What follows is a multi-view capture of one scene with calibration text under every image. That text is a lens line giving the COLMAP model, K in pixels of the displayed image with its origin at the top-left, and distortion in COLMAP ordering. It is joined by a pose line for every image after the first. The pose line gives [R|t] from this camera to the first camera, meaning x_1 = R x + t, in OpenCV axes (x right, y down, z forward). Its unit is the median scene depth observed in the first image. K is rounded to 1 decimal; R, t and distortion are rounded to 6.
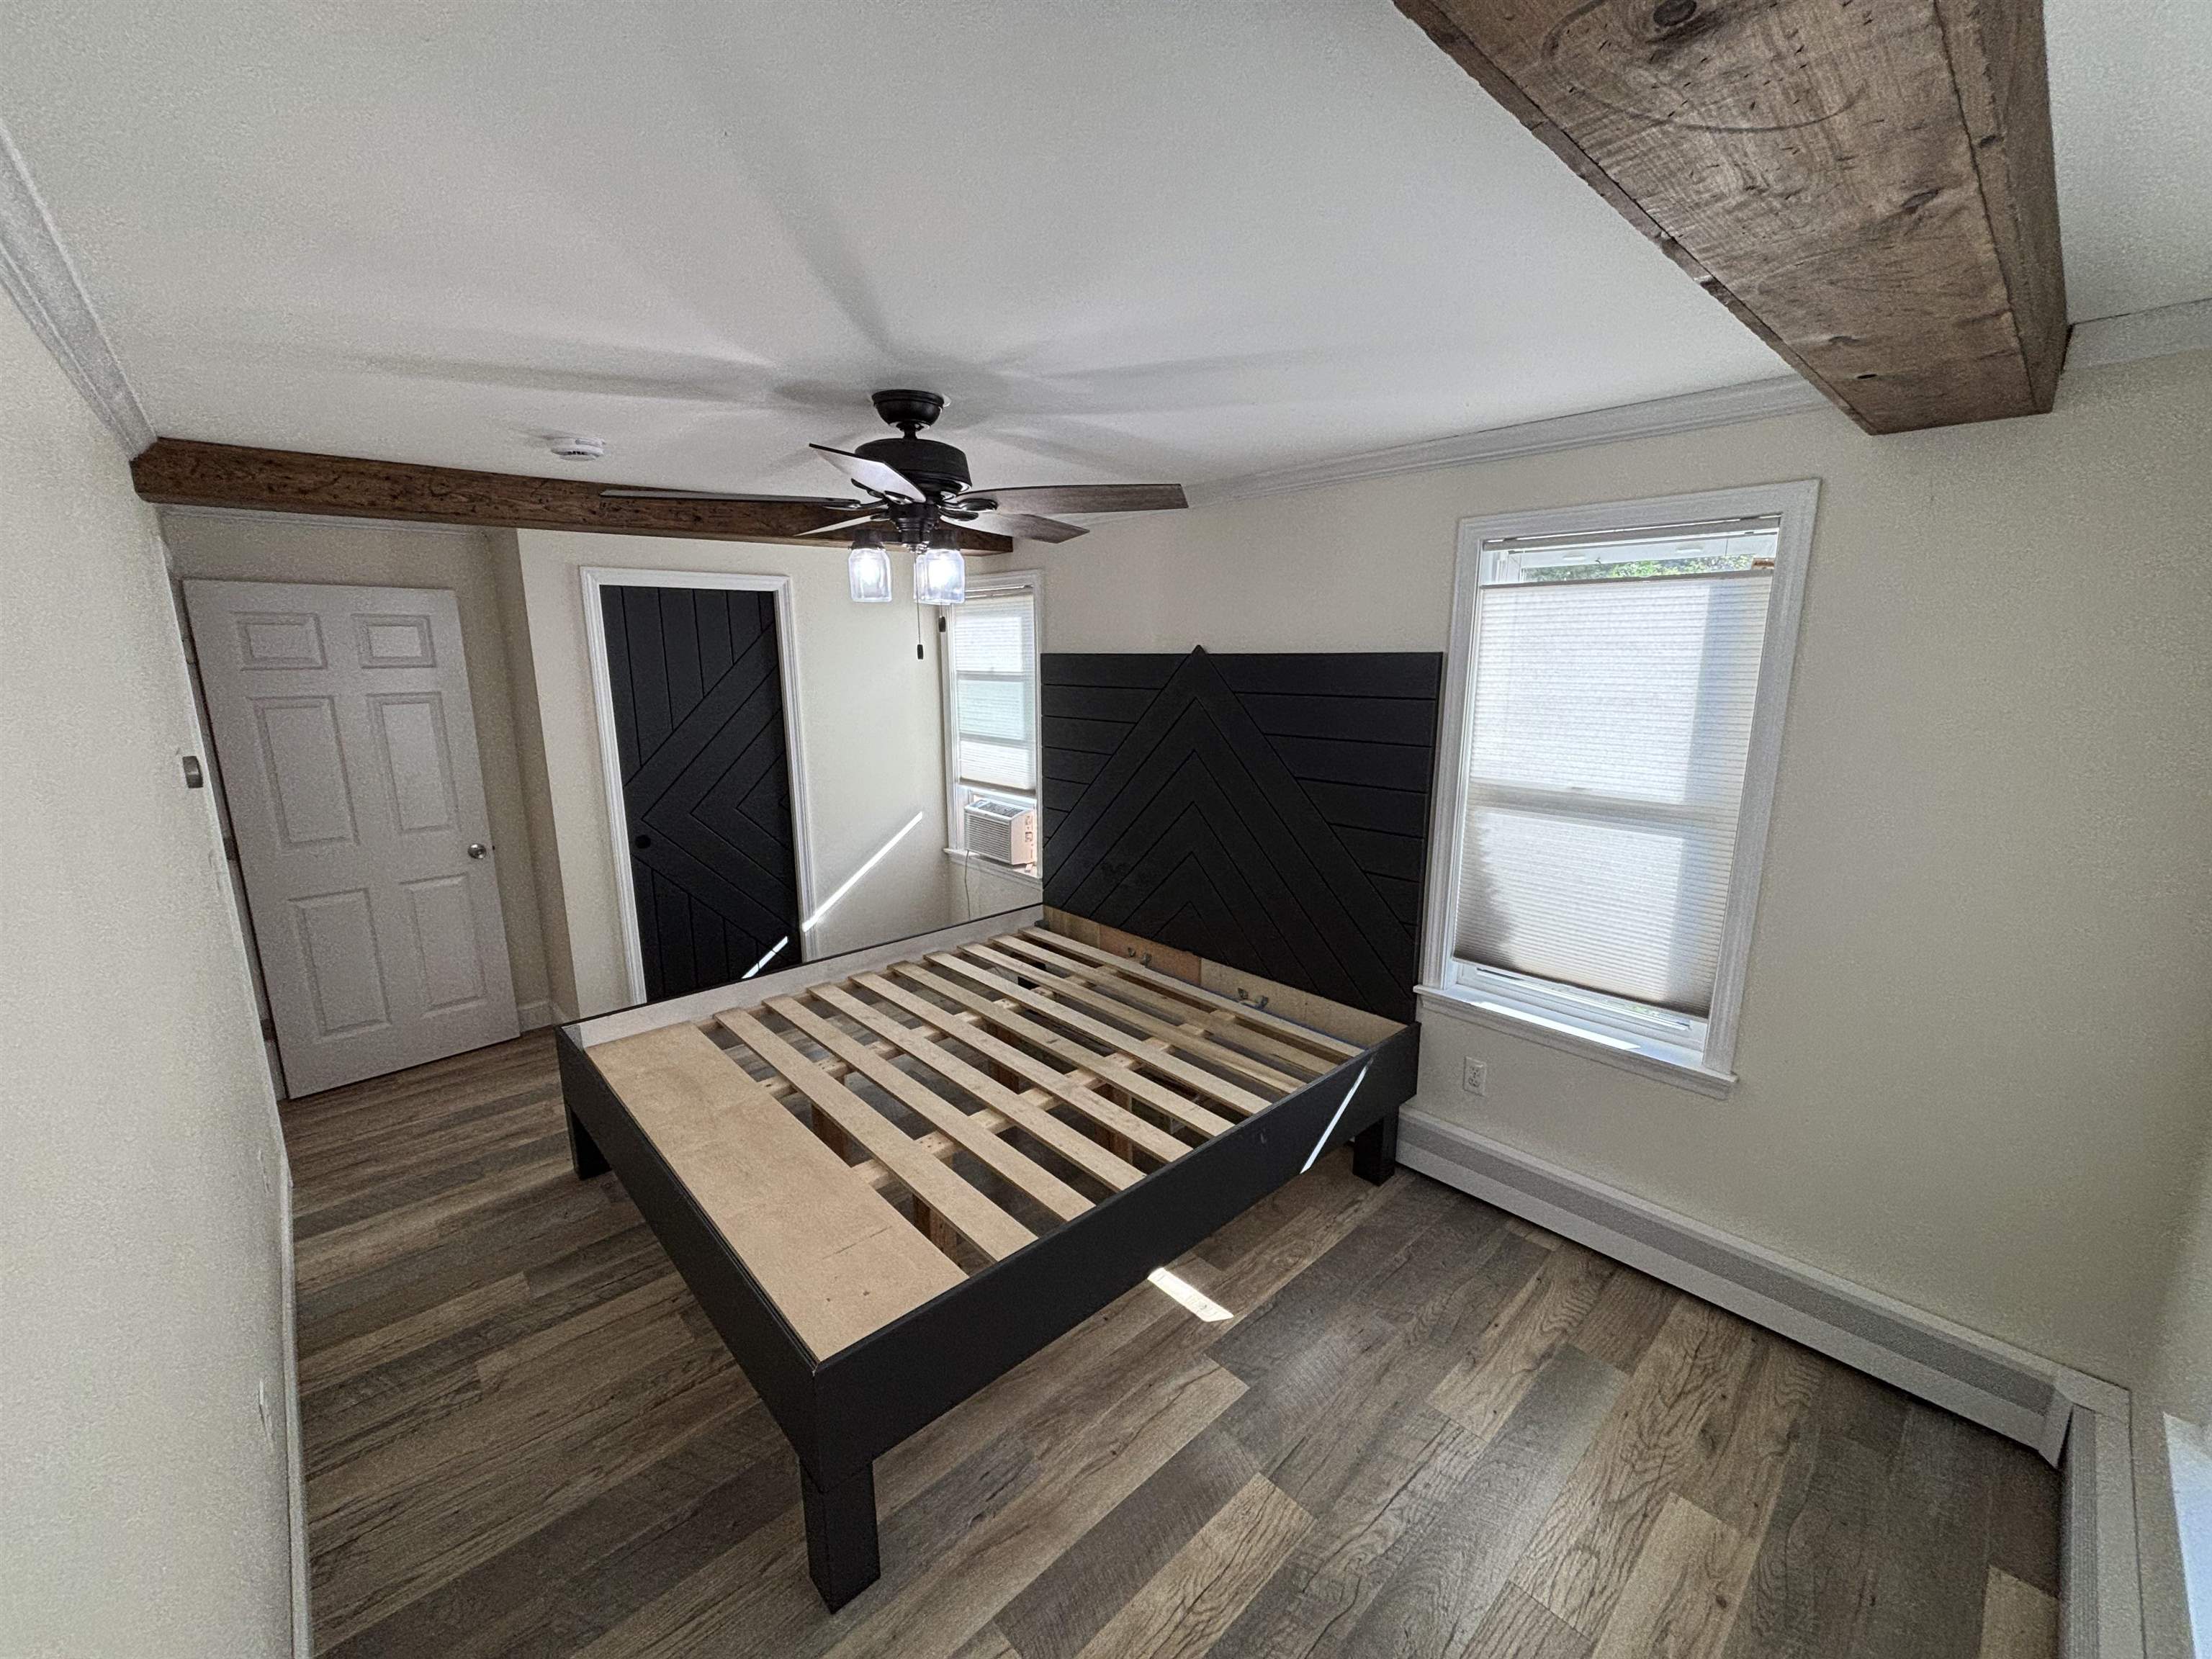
lens RADIAL K [[881.8, 0, 1104.1], [0, 881.8, 835.5], [0, 0, 1]] dist [0.005674, -0.001155]
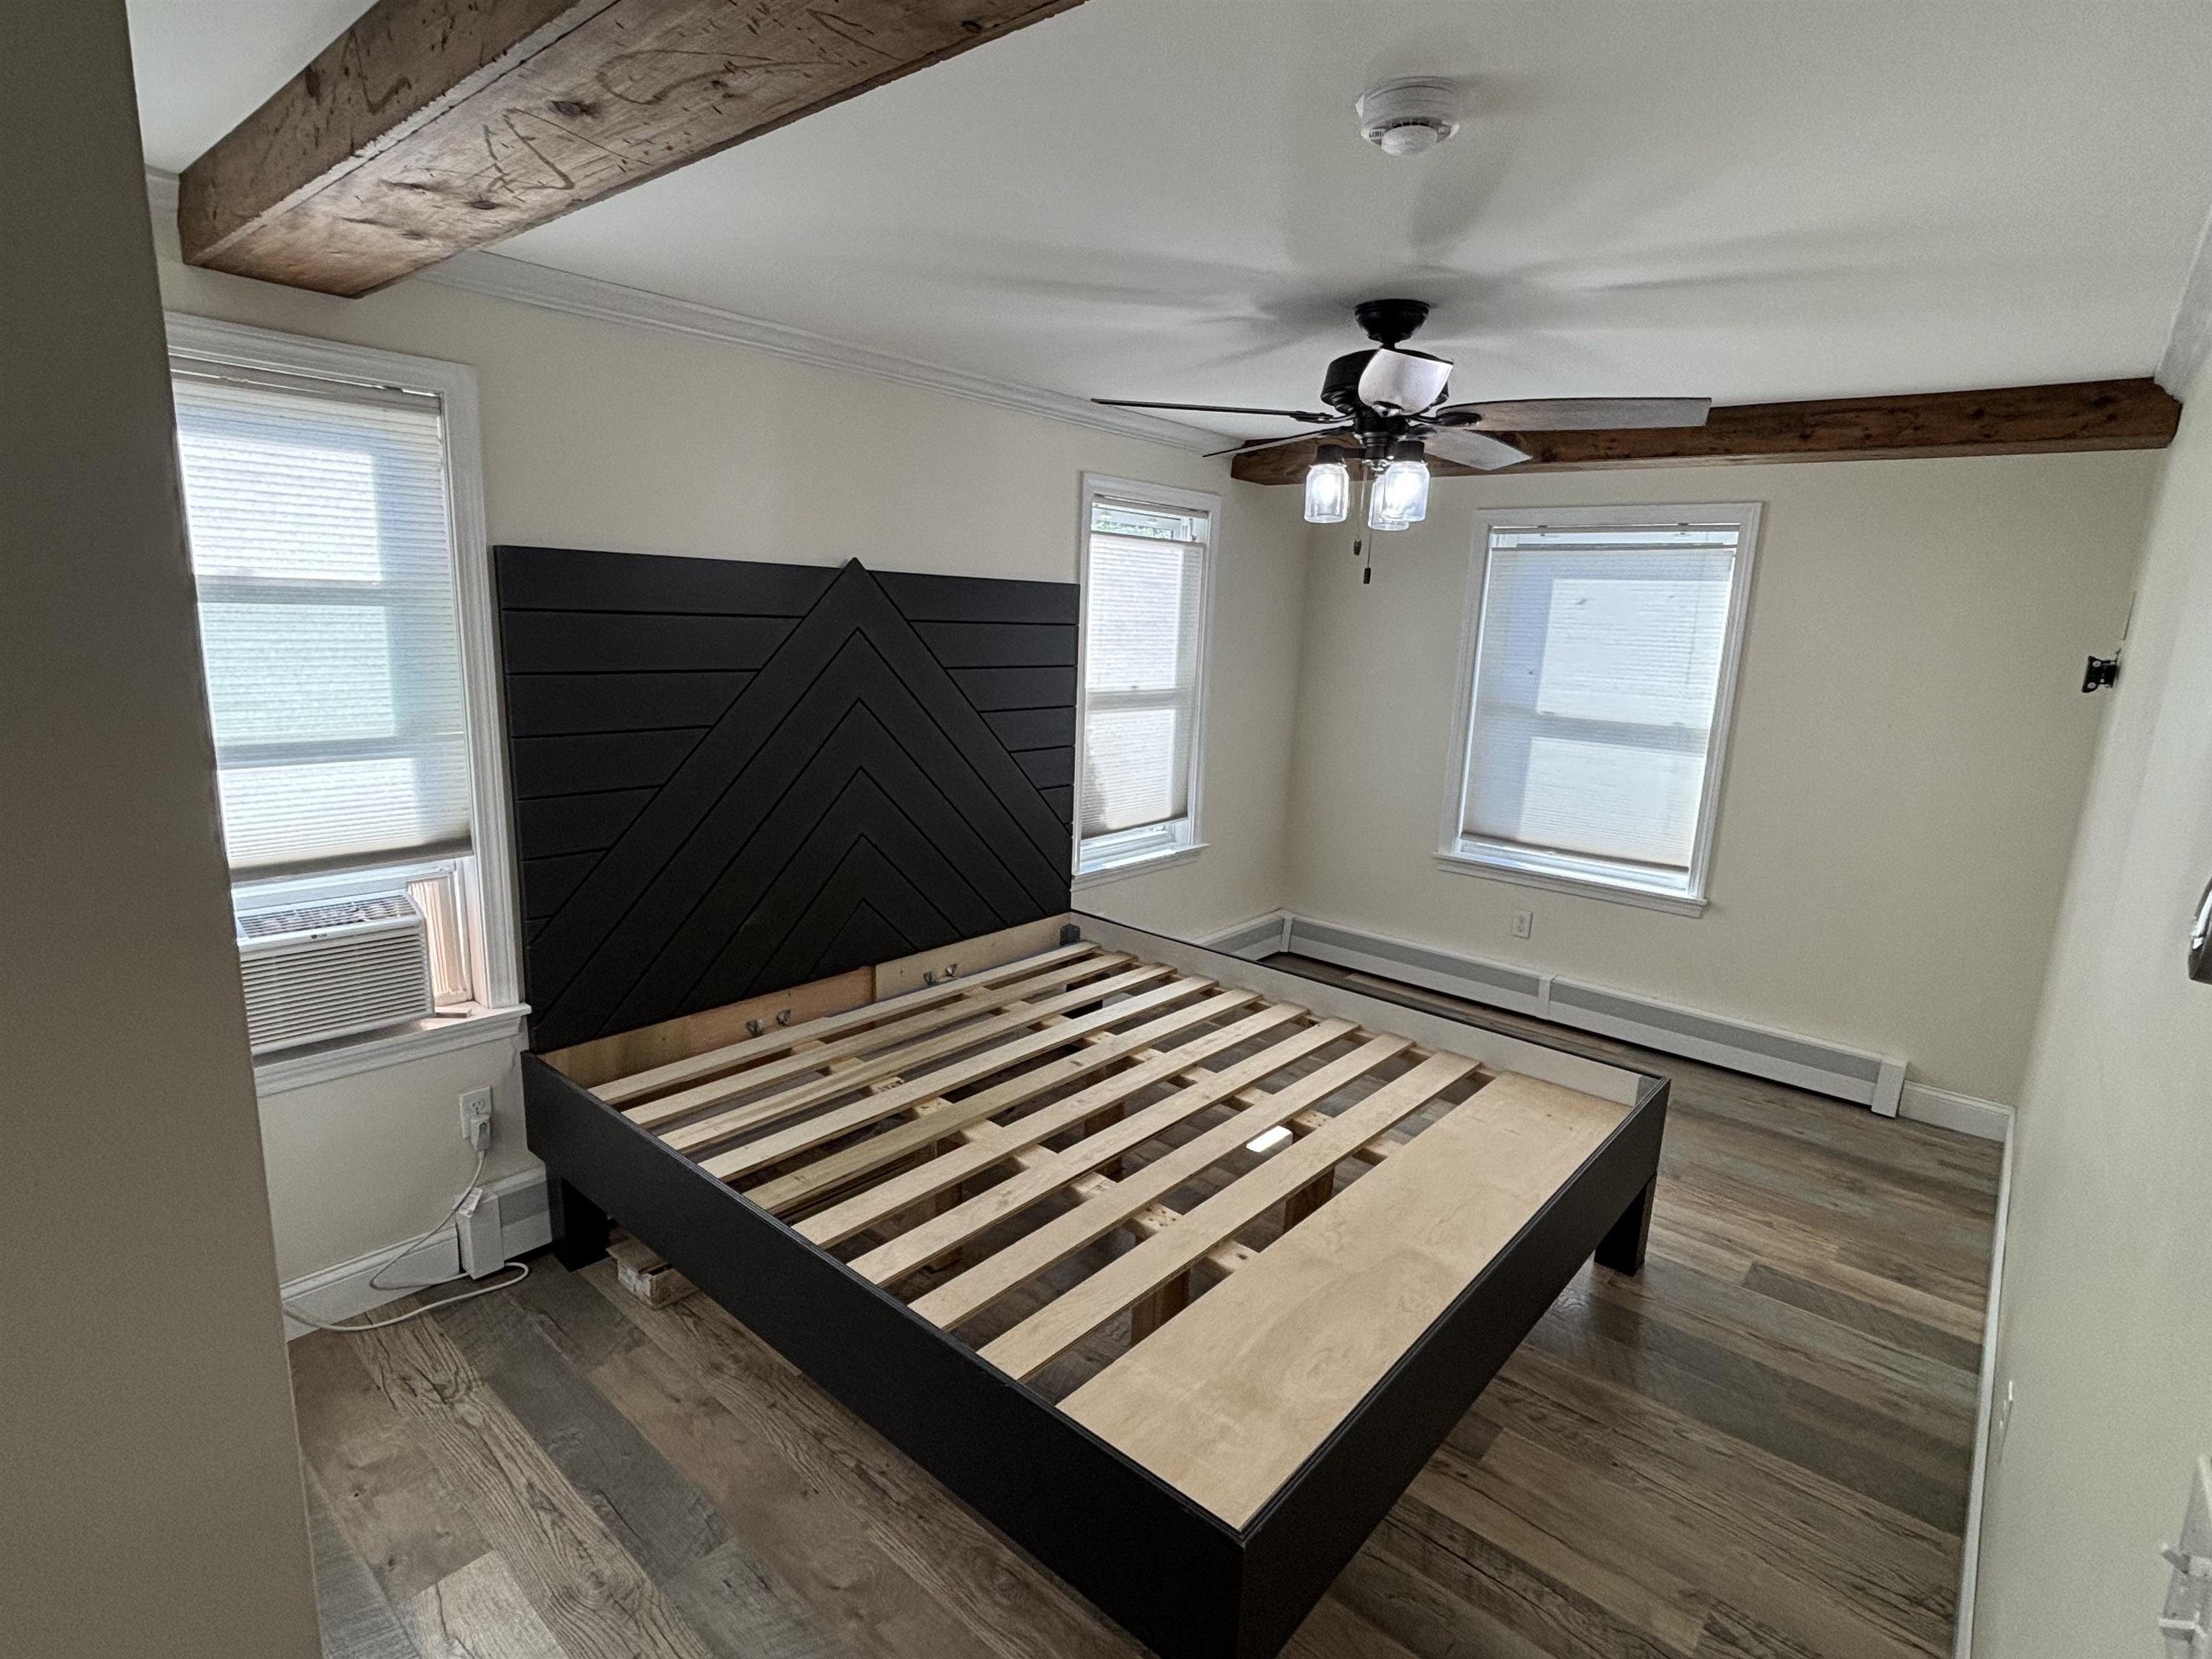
lens RADIAL K [[1107.4, 0, 1105.7], [0, 1107.4, 825.9], [0, 0, 1]] dist [-0.001278, 0.000424]
pose [[-0.120475, -0.191064, 0.974156, -1.044093], [0.169038, 0.963024, 0.209786, -0.185517], [-0.978219, 0.189944, -0.083723, 1.074664]]
